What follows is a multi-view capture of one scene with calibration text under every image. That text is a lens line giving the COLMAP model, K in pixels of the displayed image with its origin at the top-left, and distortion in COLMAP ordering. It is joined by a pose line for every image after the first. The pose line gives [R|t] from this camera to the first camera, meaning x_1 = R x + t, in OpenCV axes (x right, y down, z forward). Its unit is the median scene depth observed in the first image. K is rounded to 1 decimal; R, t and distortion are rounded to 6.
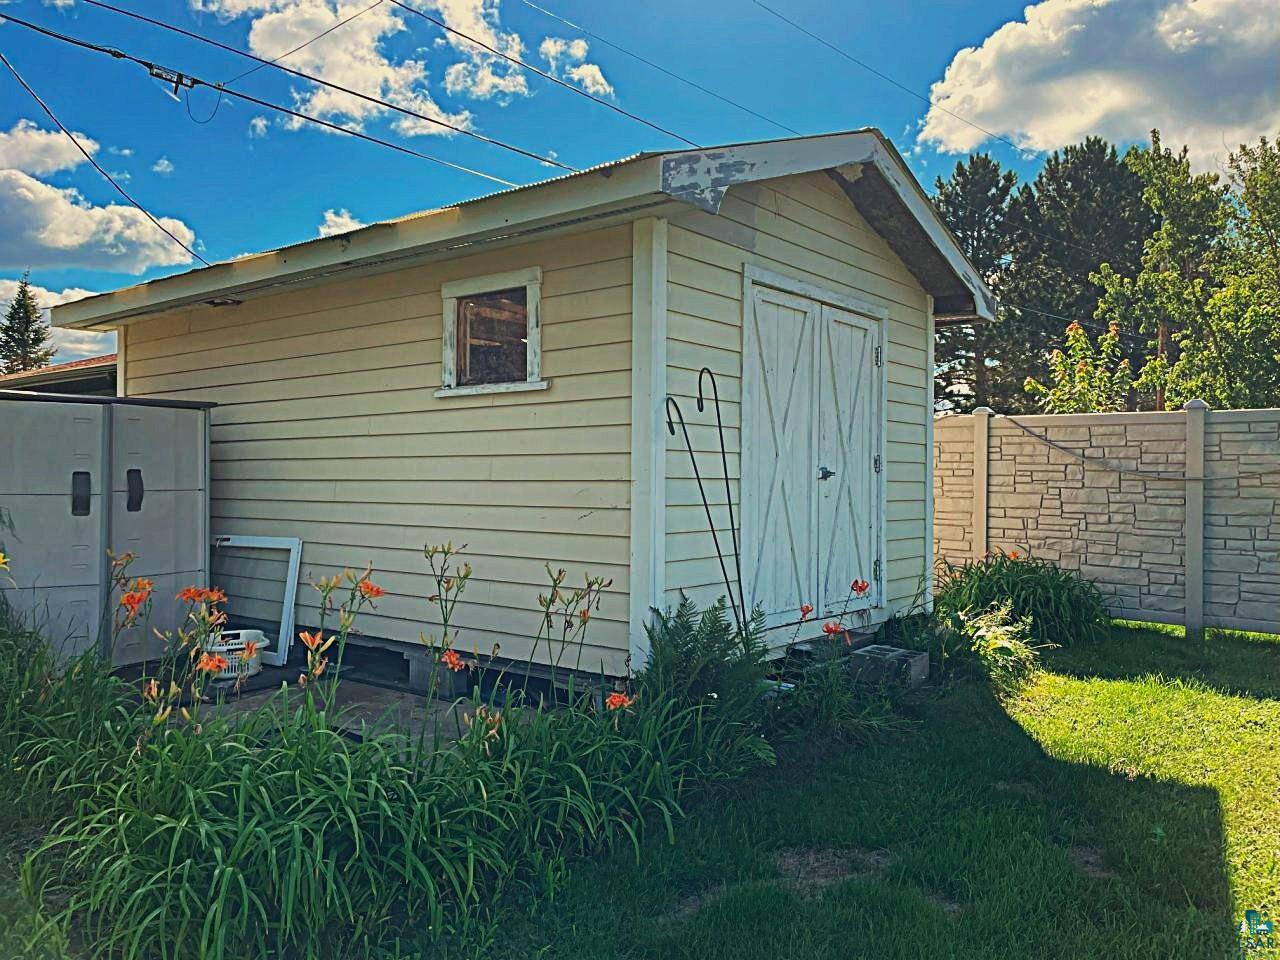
lens RADIAL K [[961.8, 0, 640.0], [0, 961.8, 480.0], [0, 0, 1]] dist [0.023440, -0.001464]
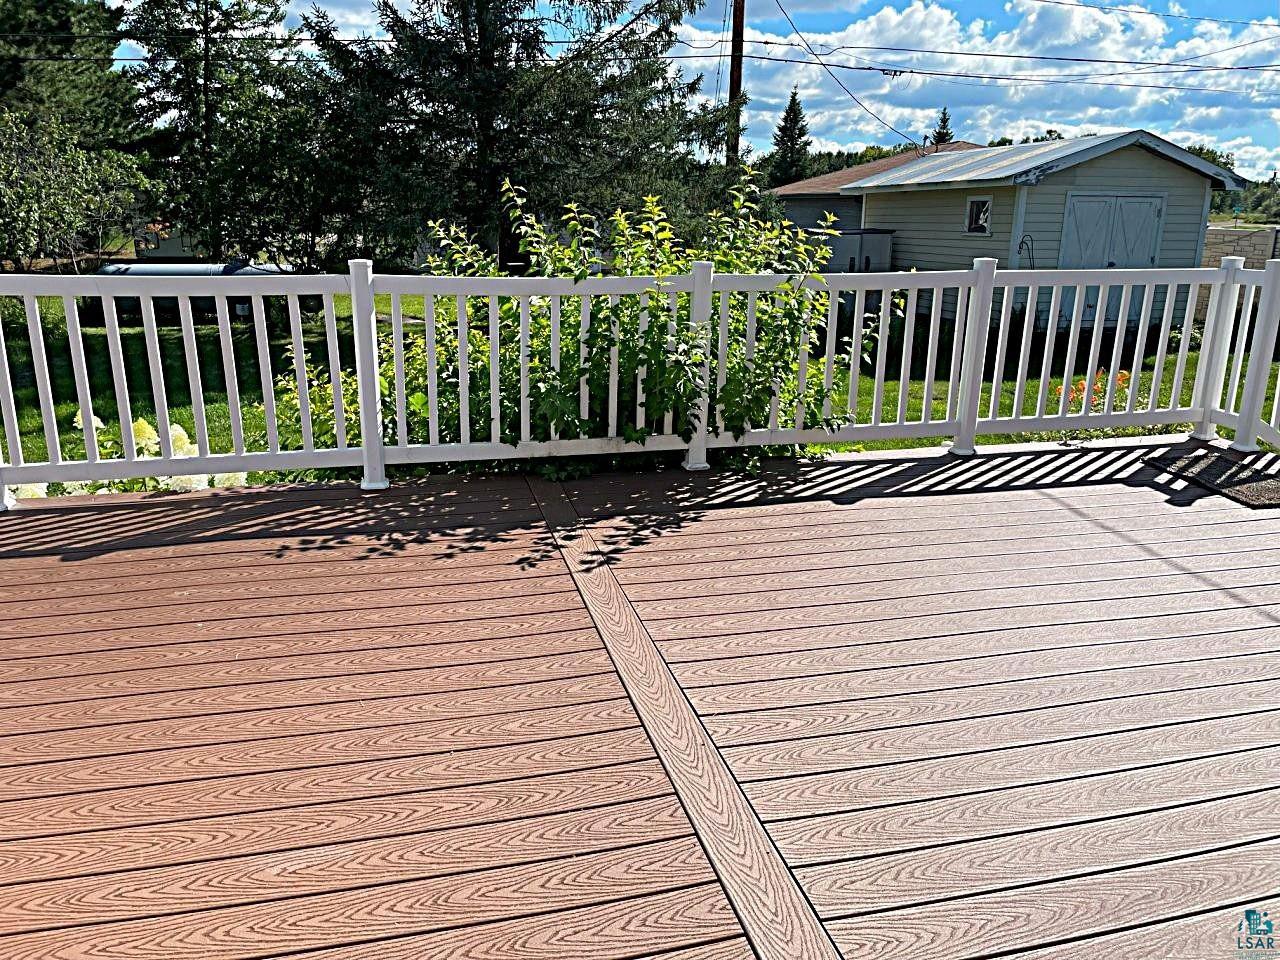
lens RADIAL K [[961.8, 0, 640.0], [0, 961.8, 480.0], [0, 0, 1]] dist [0.023440, -0.001464]
pose [[0.775722, 0.169835, -0.607792, 0.958487], [-0.006049, 0.965063, 0.261947, -0.130733], [0.631046, -0.199522, 0.749648, -2.018776]]
